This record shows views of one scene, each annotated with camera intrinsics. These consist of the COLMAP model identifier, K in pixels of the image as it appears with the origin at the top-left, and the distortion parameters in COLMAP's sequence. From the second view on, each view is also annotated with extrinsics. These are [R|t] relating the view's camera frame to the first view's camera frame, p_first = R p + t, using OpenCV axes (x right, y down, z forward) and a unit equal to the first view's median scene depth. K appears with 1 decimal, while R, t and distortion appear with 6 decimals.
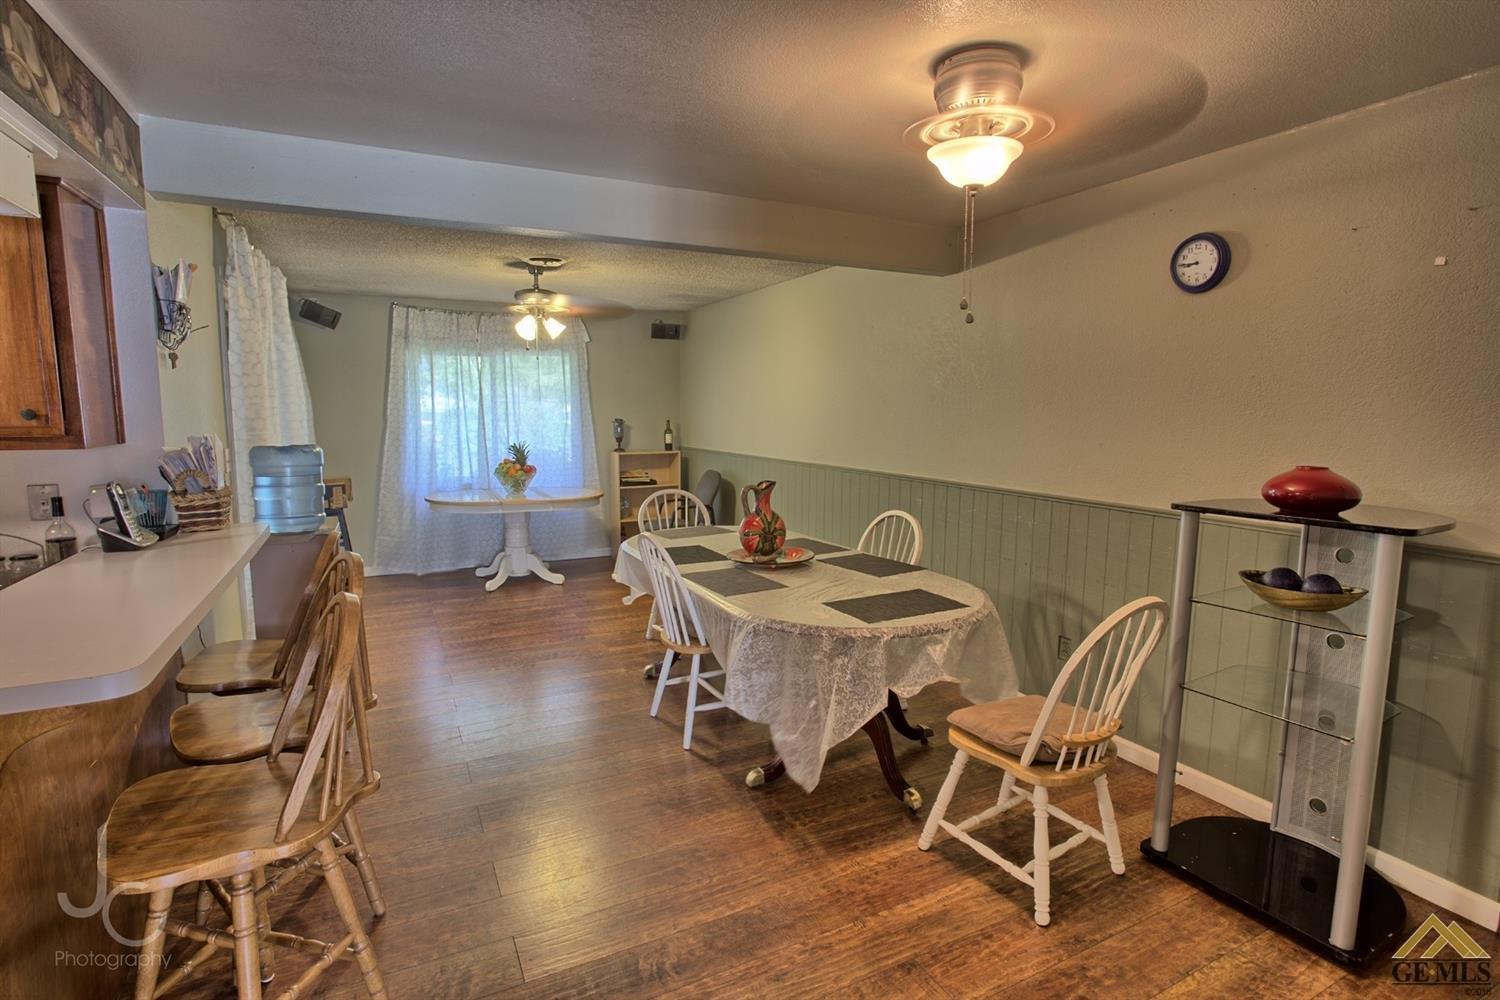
lens RADIAL K [[731.6, 0, 750.0], [0, 731.6, 500.0], [0, 0, 1]] dist [-0.003453, -0.000268]
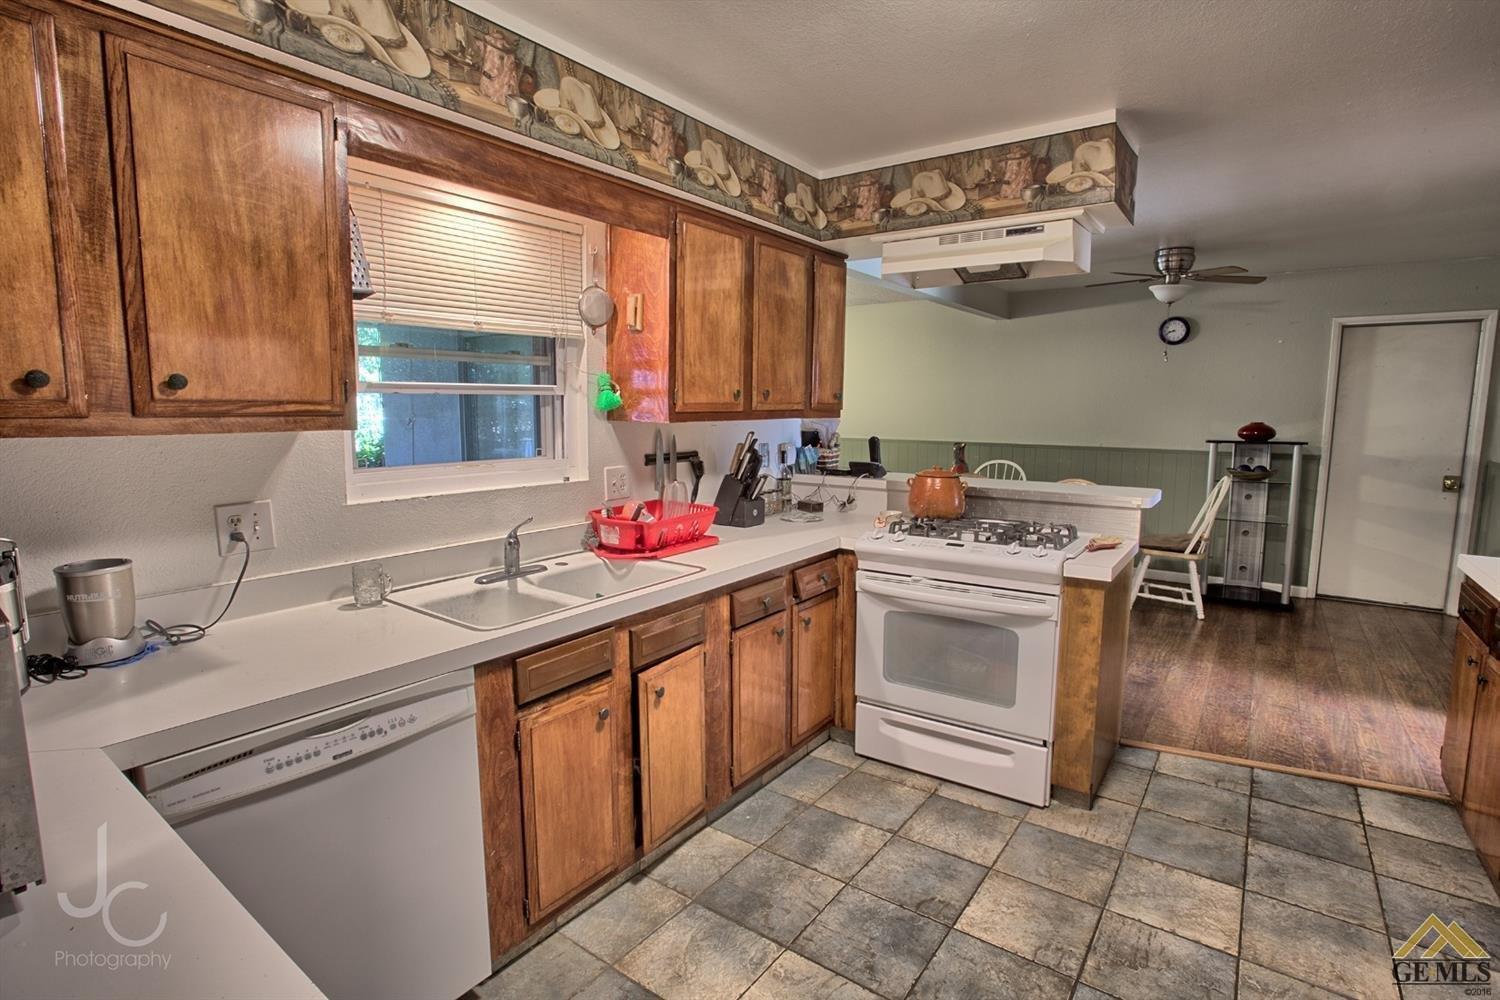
lens RADIAL K [[731.6, 0, 750.0], [0, 731.6, 500.0], [0, 0, 1]] dist [-0.003453, -0.000268]
pose [[0.891365, -0.058556, 0.449489, -1.666749], [0.059230, 0.998165, 0.012576, 0.077460], [-0.449400, 0.015413, 0.893197, -0.381637]]
